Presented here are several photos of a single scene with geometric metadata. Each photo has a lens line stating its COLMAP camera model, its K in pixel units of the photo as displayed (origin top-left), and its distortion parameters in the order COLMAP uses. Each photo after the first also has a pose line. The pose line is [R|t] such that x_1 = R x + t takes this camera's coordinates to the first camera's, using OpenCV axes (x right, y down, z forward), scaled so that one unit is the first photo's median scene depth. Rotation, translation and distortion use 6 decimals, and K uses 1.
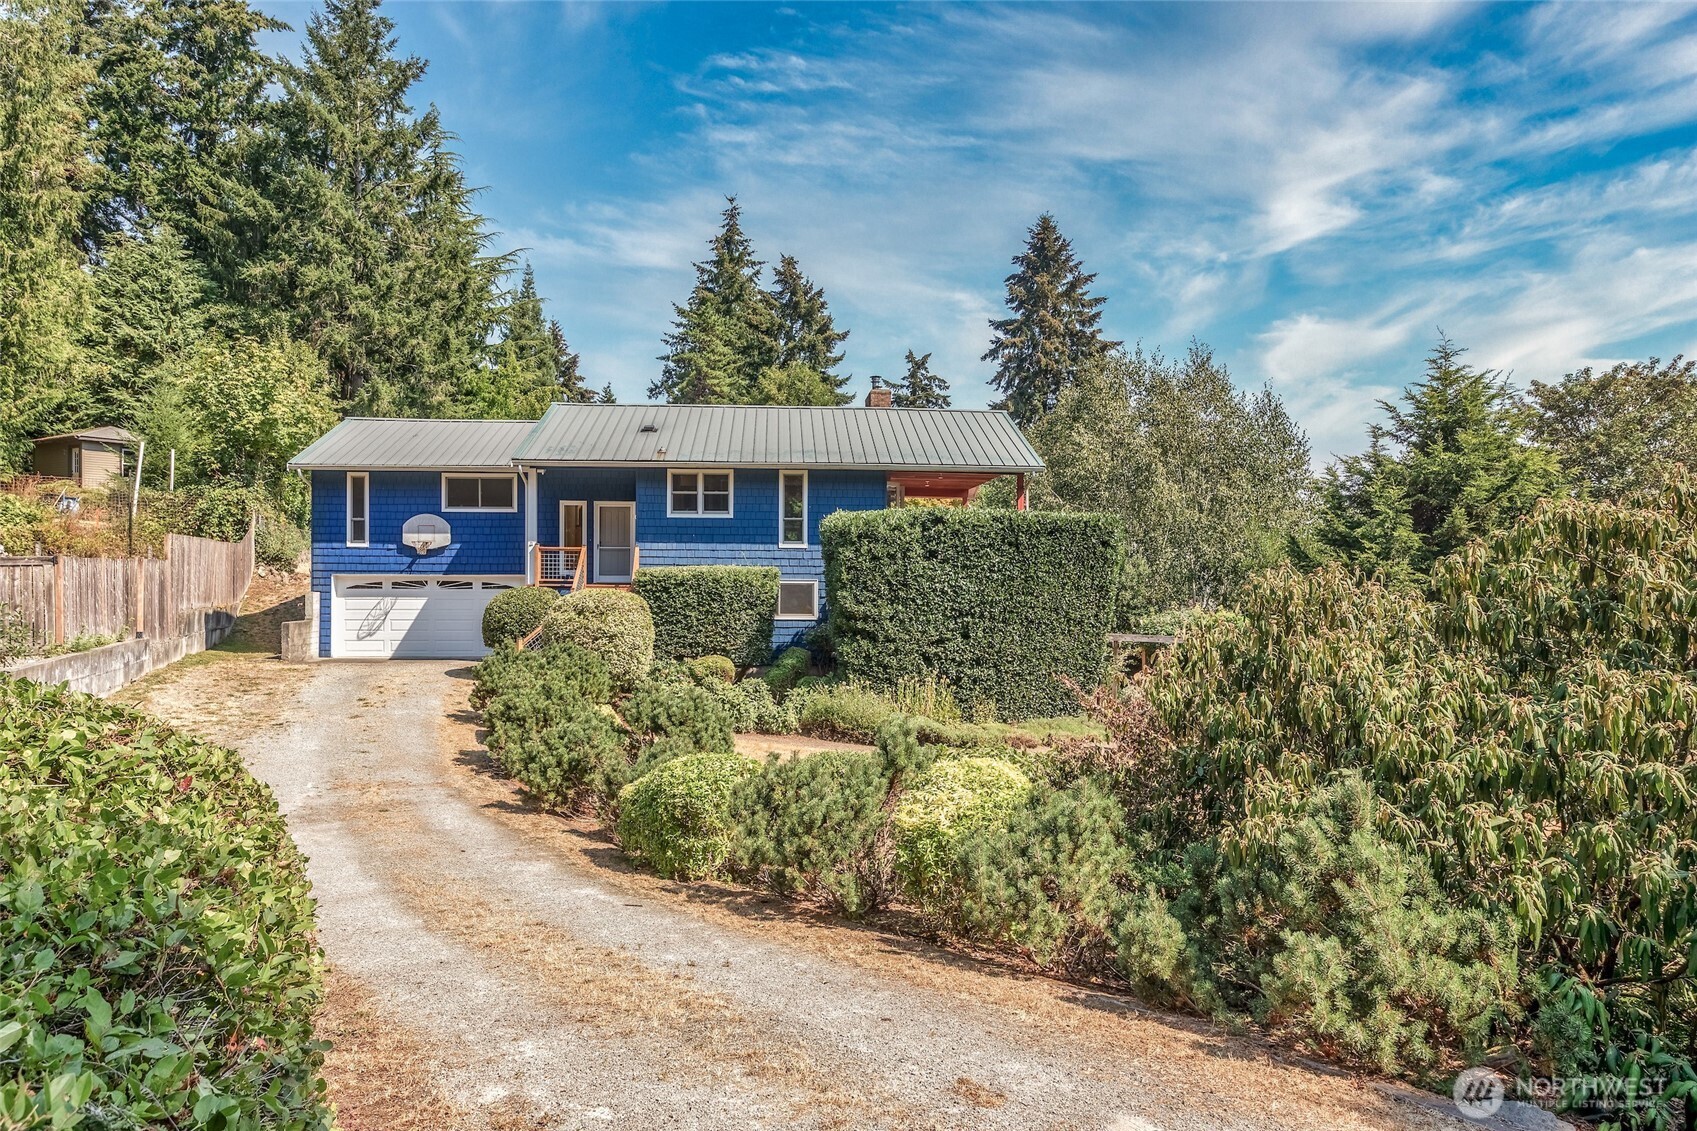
lens RADIAL K [[1111.1, 0, 824.7], [0, 1111.1, 545.5], [0, 0, 1]] dist [0.003529, 0.001585]
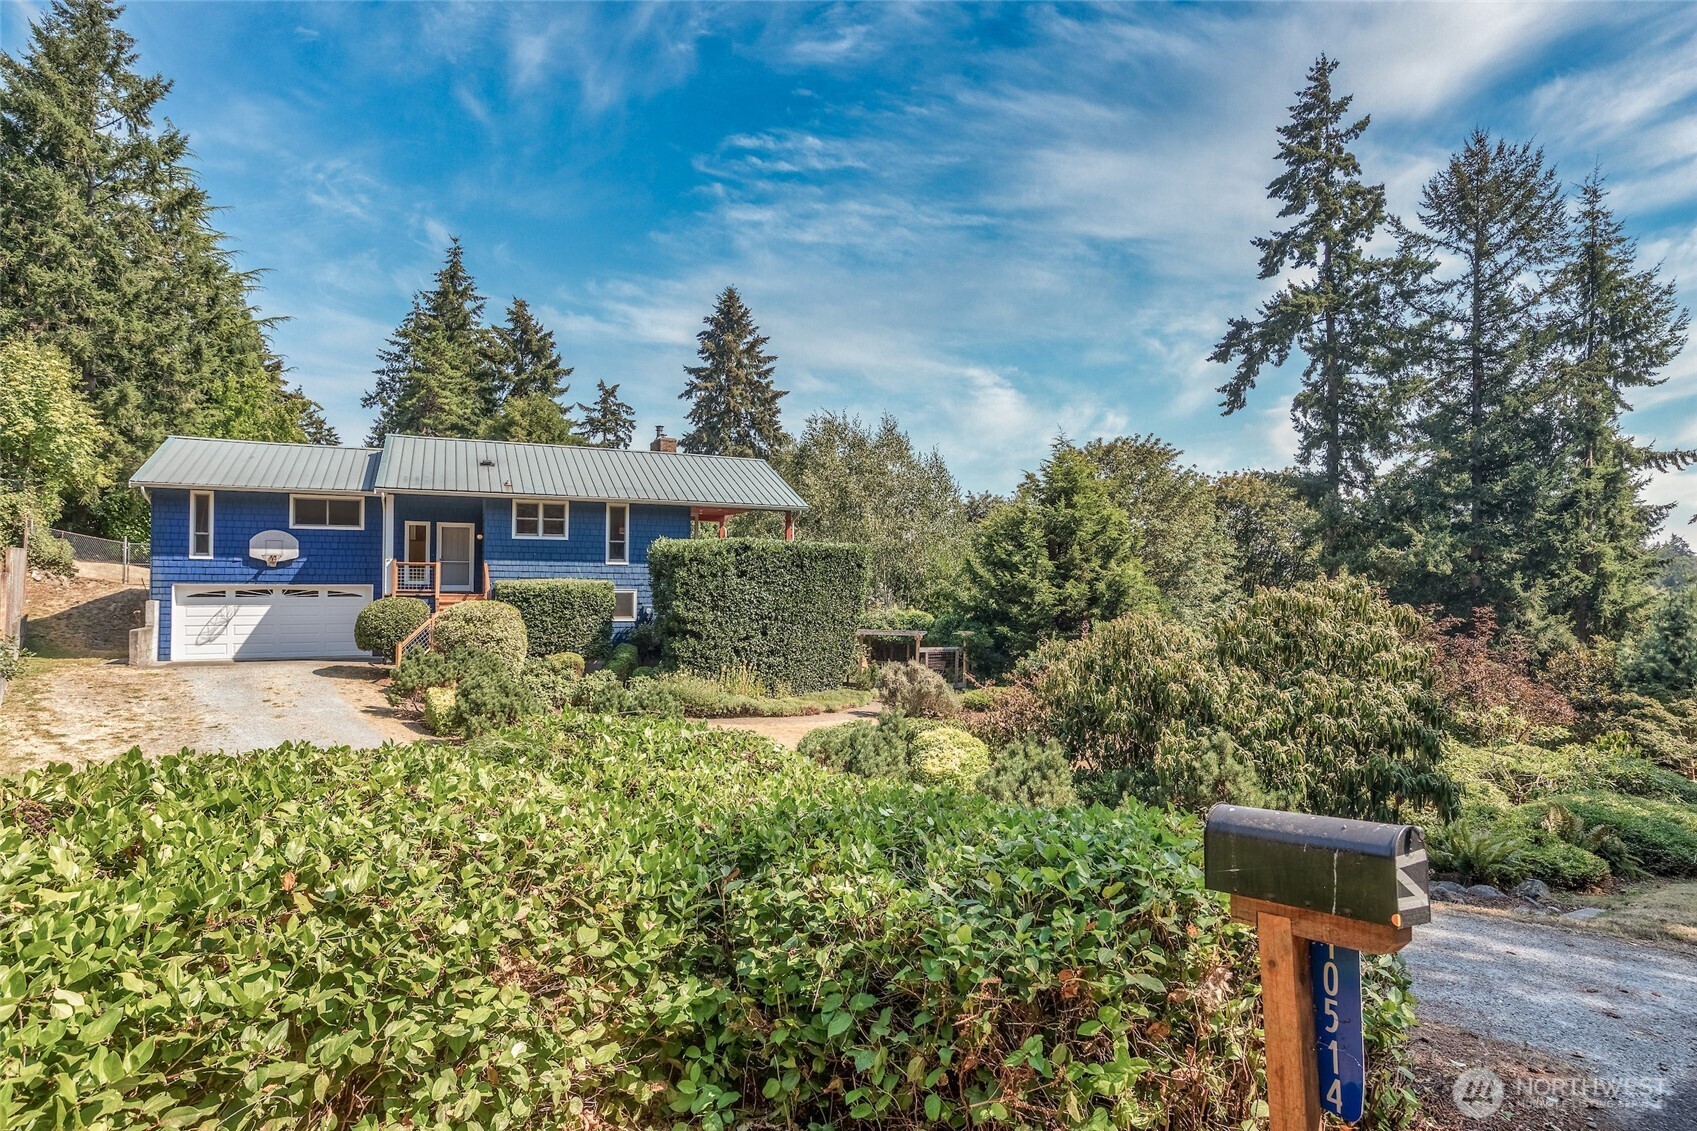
lens RADIAL K [[908.3, 0, 848.0], [0, 908.3, 539.8], [0, 0, 1]] dist [0.000953, -0.000426]
pose [[0.937295, 0.018004, 0.348073, -0.133669], [-0.016559, 0.999837, -0.007127, -0.021633], [-0.348144, 0.000916, 0.937441, -0.059585]]
